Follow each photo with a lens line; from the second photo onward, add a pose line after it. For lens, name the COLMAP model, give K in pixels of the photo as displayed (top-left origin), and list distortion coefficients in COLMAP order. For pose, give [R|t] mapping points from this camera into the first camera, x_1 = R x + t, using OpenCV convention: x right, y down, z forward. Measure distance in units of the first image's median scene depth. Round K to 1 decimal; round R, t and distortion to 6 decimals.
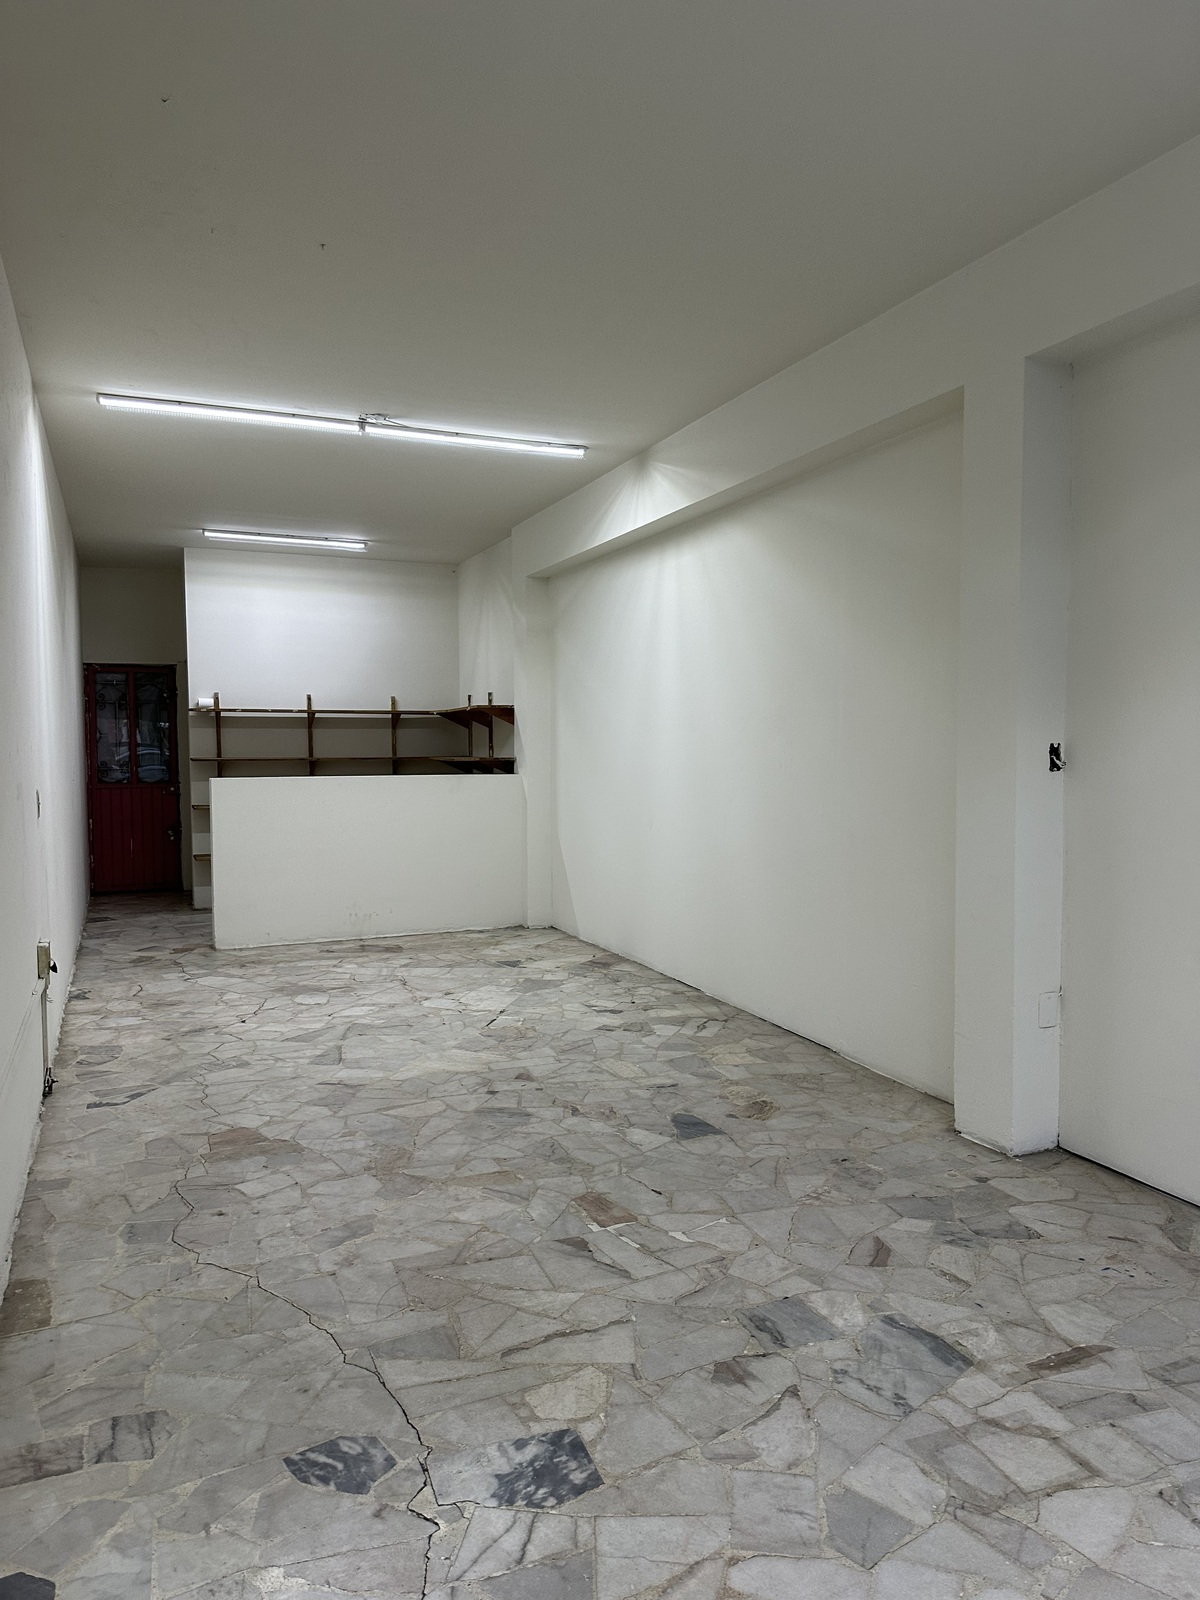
lens RADIAL K [[1131.7, 0, 597.6], [0, 1131.7, 790.9], [0, 0, 1]] dist [0.092719, -0.099028]
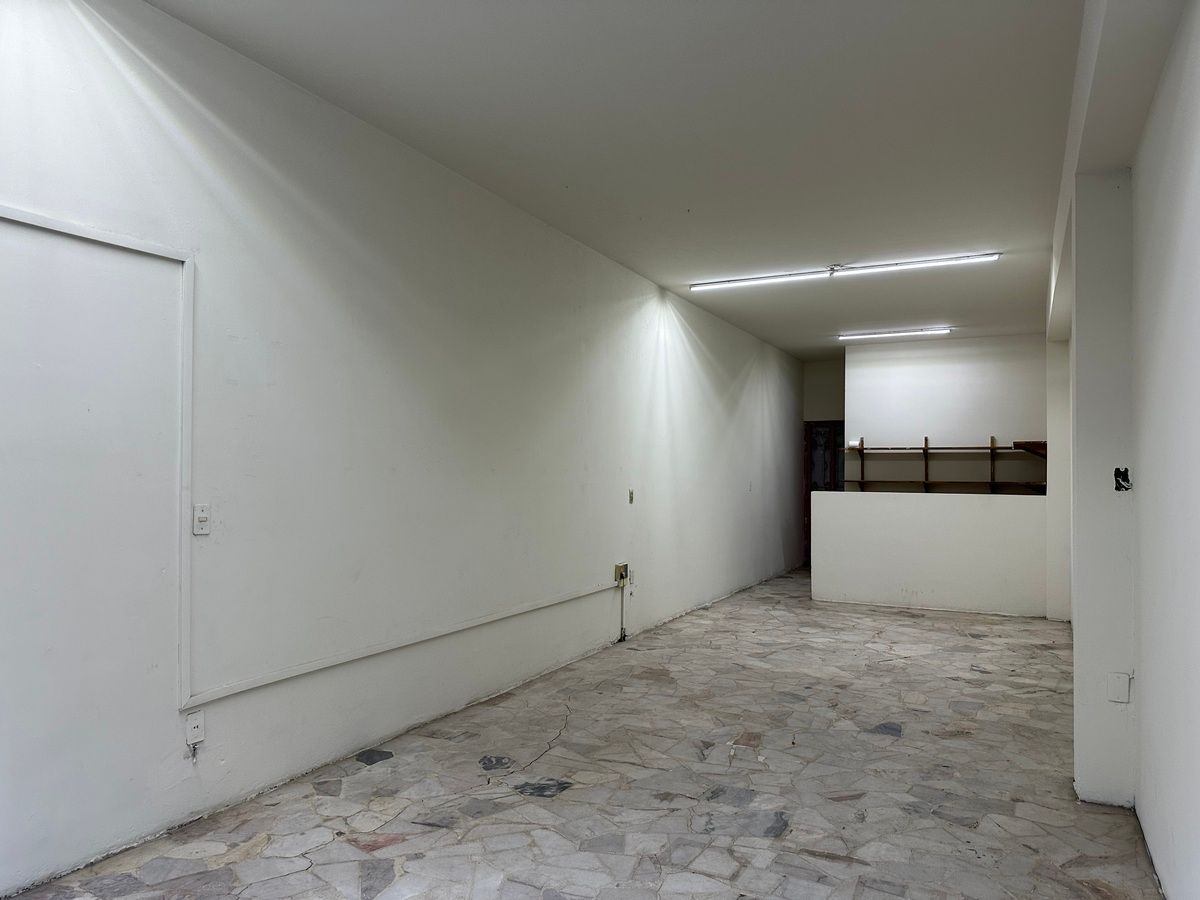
lens RADIAL K [[848.8, 0, 600.3], [0, 848.8, 443.2], [0, 0, 1]] dist [0.092719, -0.099028]
pose [[0.658418, -0.016700, -0.752468, 0.774123], [-0.042335, 0.997349, -0.059178, 0.011249], [0.751461, 0.070819, 0.655965, -0.031324]]
